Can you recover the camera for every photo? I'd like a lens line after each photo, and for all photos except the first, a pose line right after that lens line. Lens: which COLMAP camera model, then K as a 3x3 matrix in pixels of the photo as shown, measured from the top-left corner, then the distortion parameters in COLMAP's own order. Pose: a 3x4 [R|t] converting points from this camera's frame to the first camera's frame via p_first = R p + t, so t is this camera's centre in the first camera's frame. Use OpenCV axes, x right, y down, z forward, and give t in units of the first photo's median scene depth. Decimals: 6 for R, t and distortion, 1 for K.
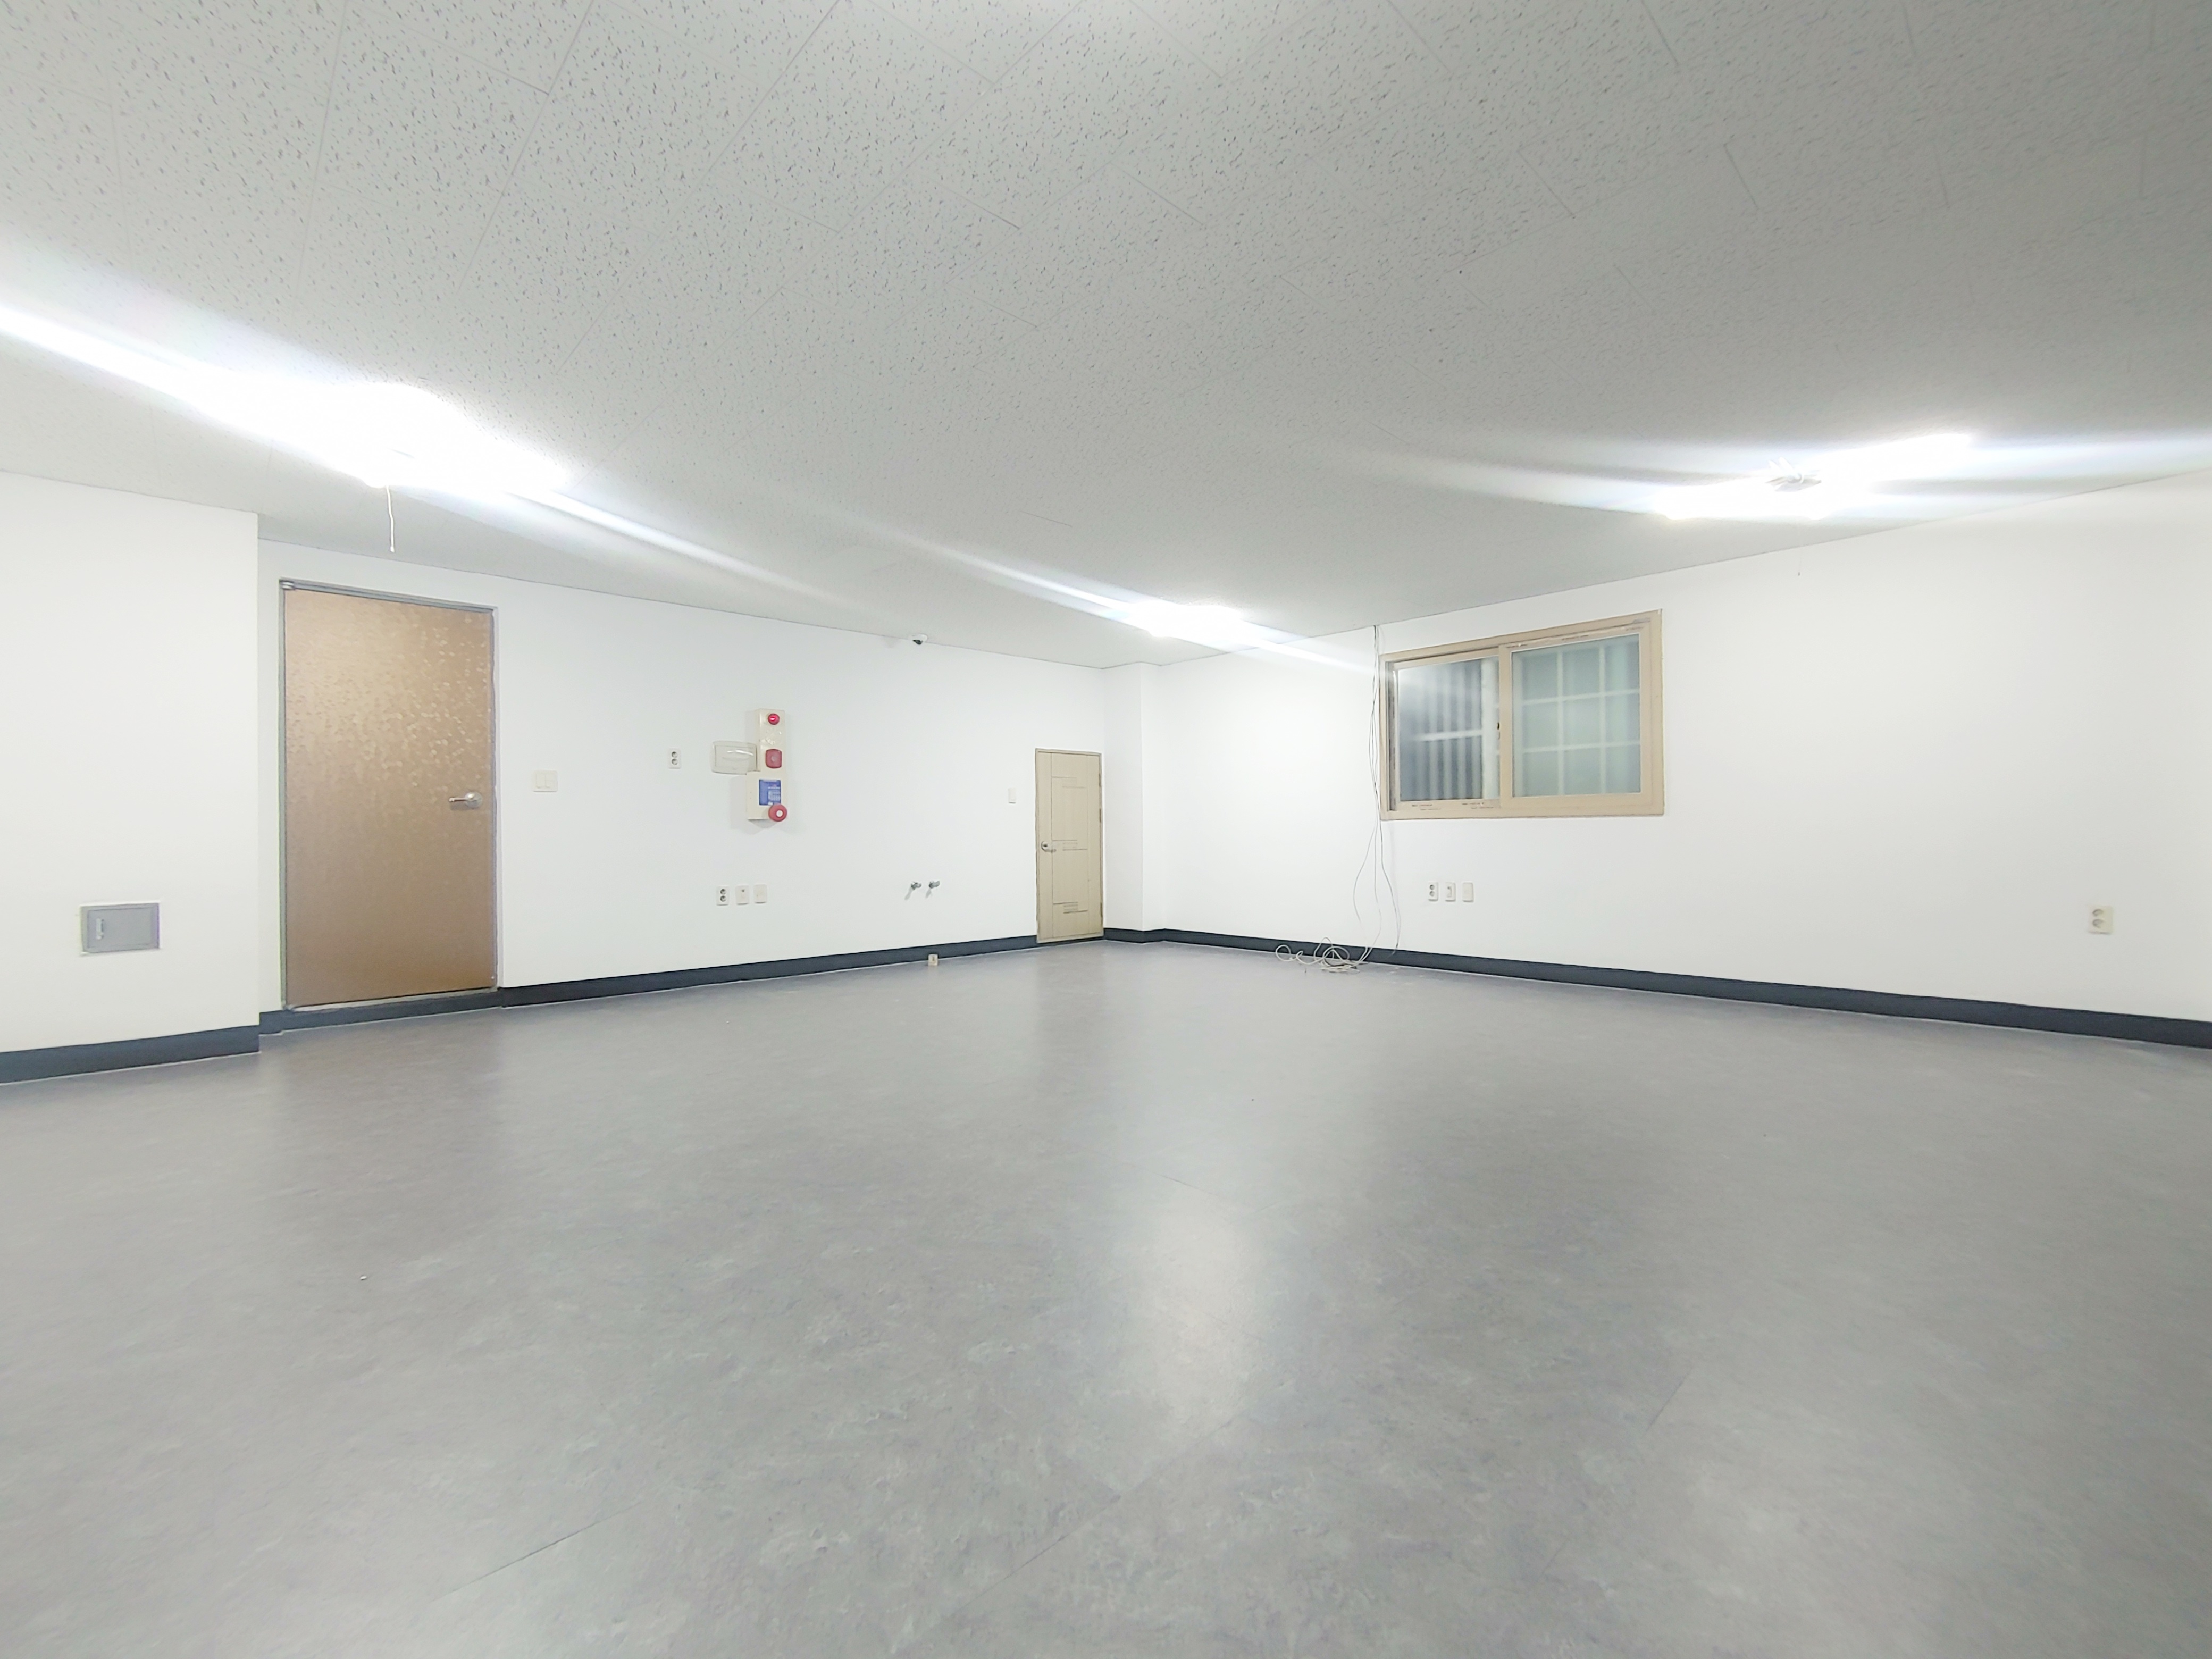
lens RADIAL K [[888.2, 0, 1105.7], [0, 888.2, 825.4], [0, 0, 1]] dist [0.000138, -0.000106]
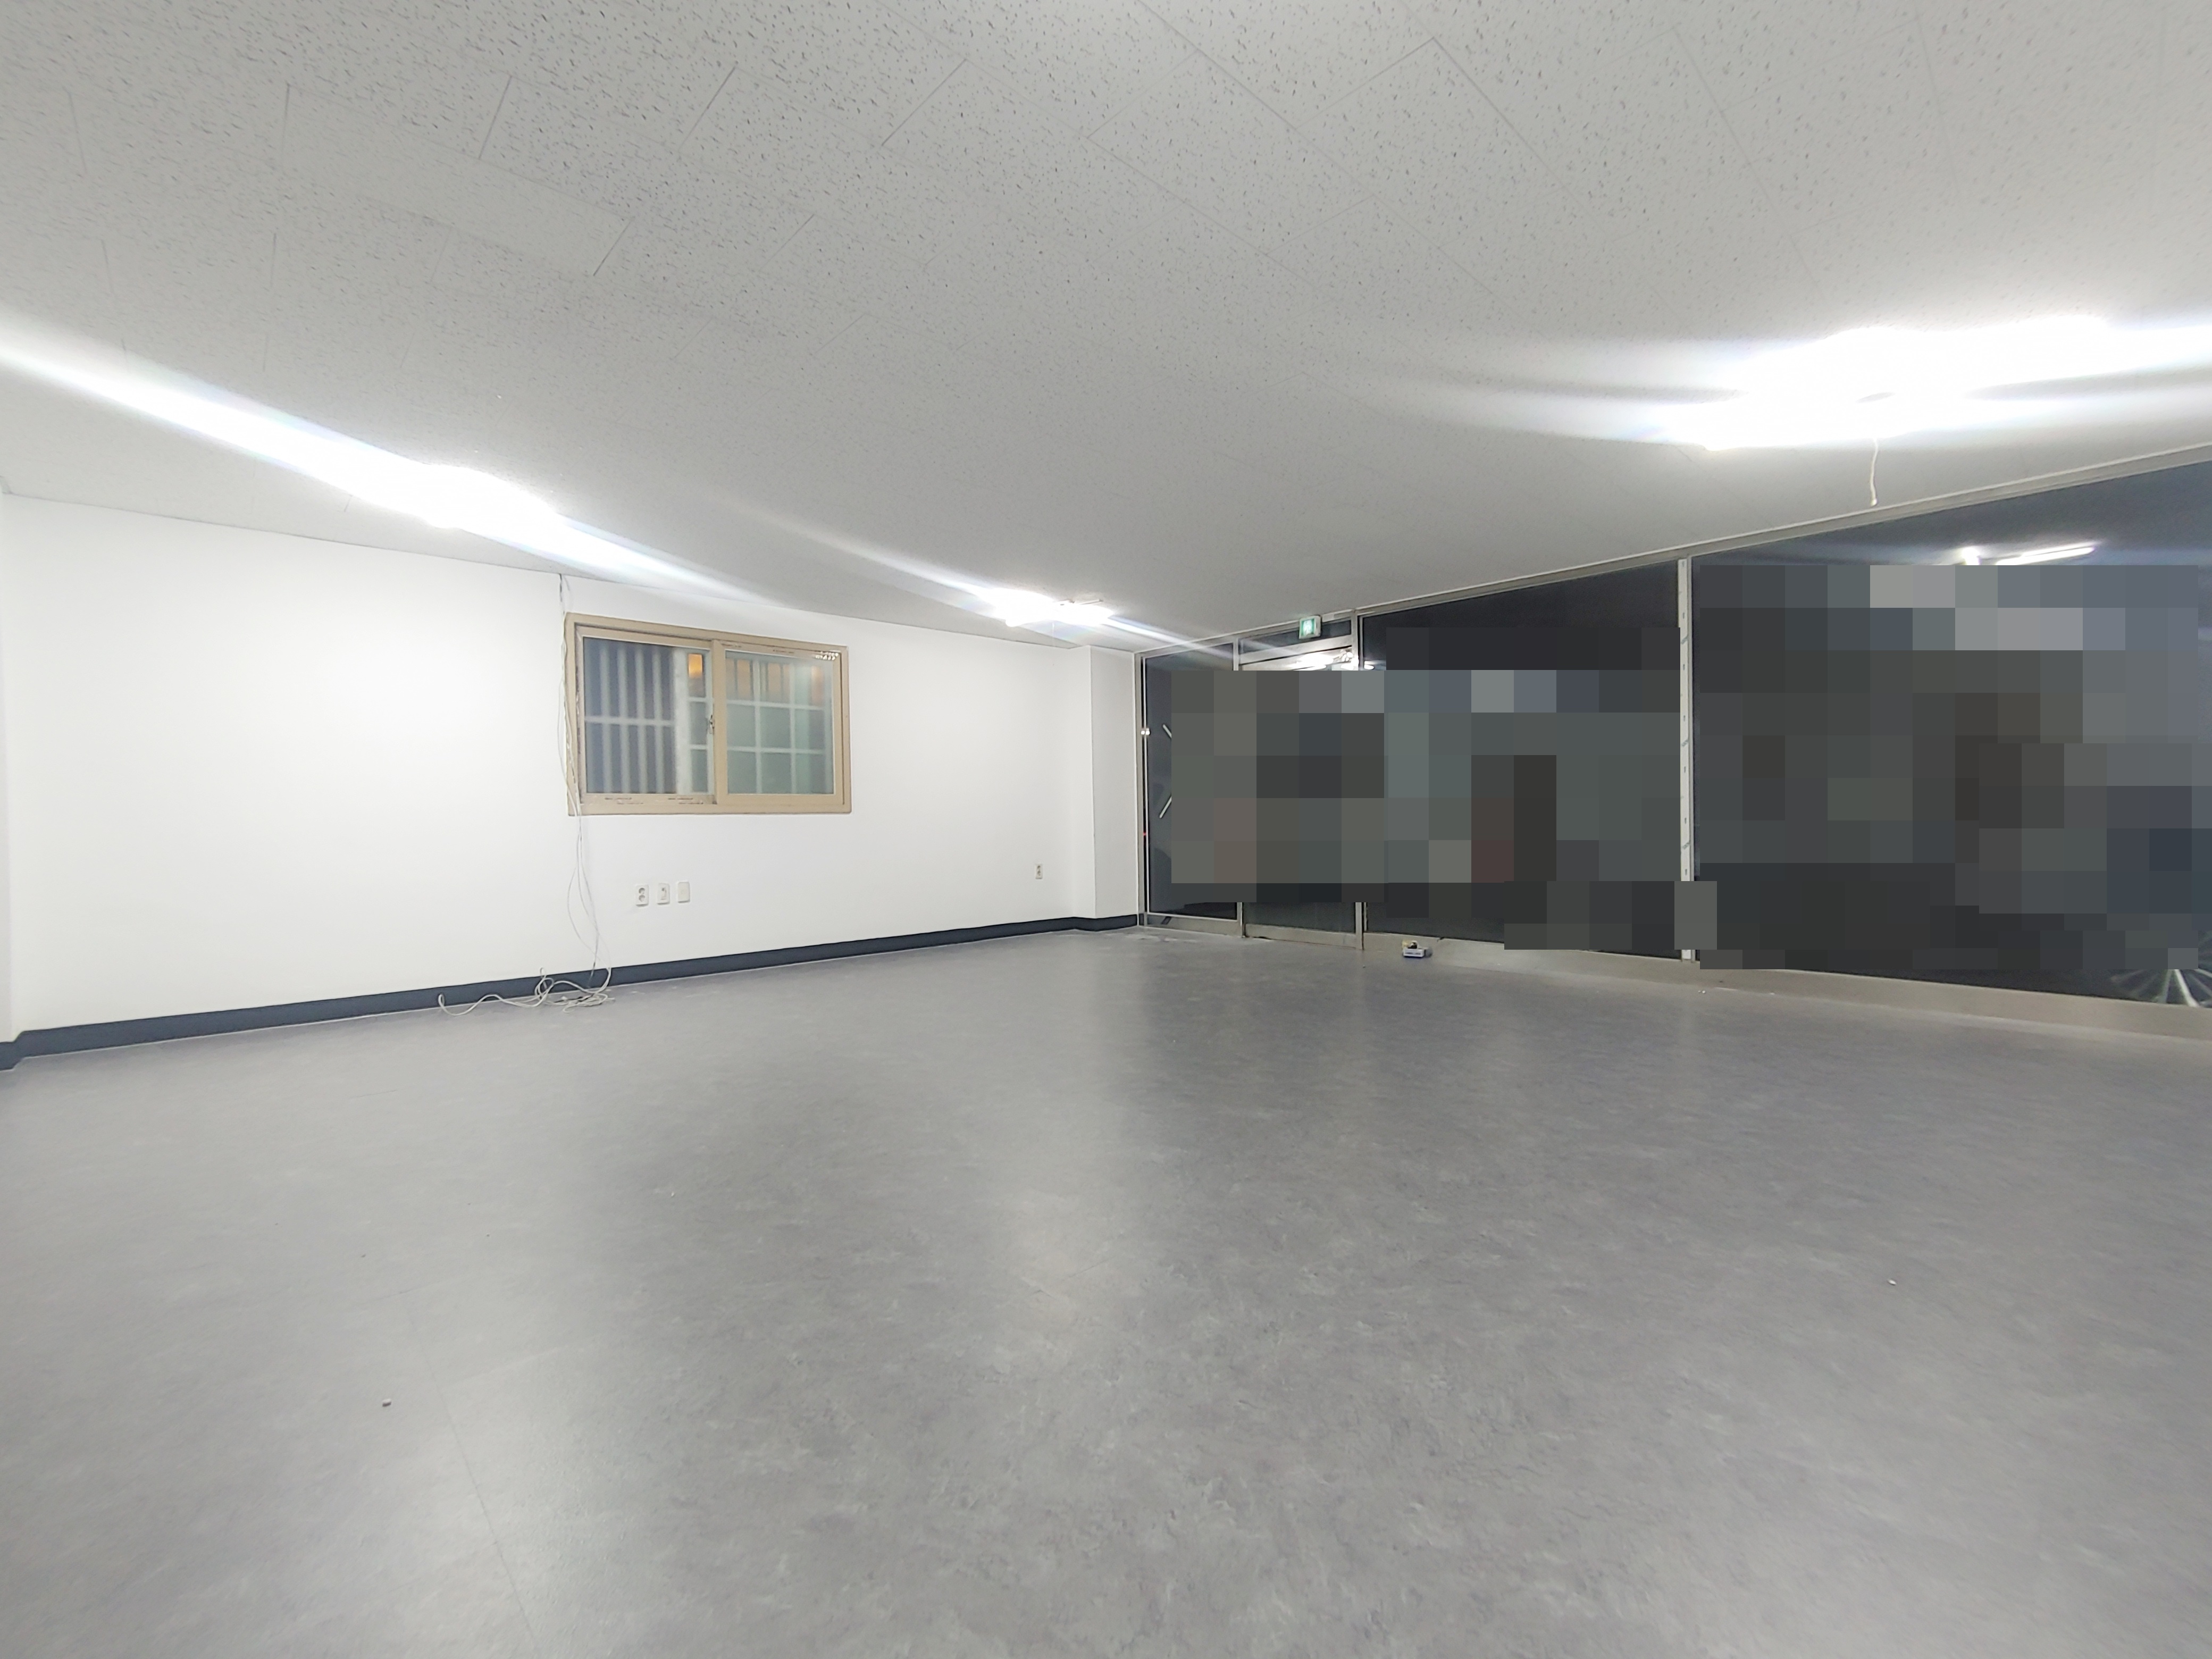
lens RADIAL K [[888.2, 0, 1119.5], [0, 888.2, 829.9], [0, 0, 1]] dist [0.000138, -0.000106]
pose [[0.052125, -0.006634, 0.998619, -1.251723], [0.006388, 0.999960, 0.006309, 0.014241], [-0.998620, 0.006051, 0.052165, 1.182861]]
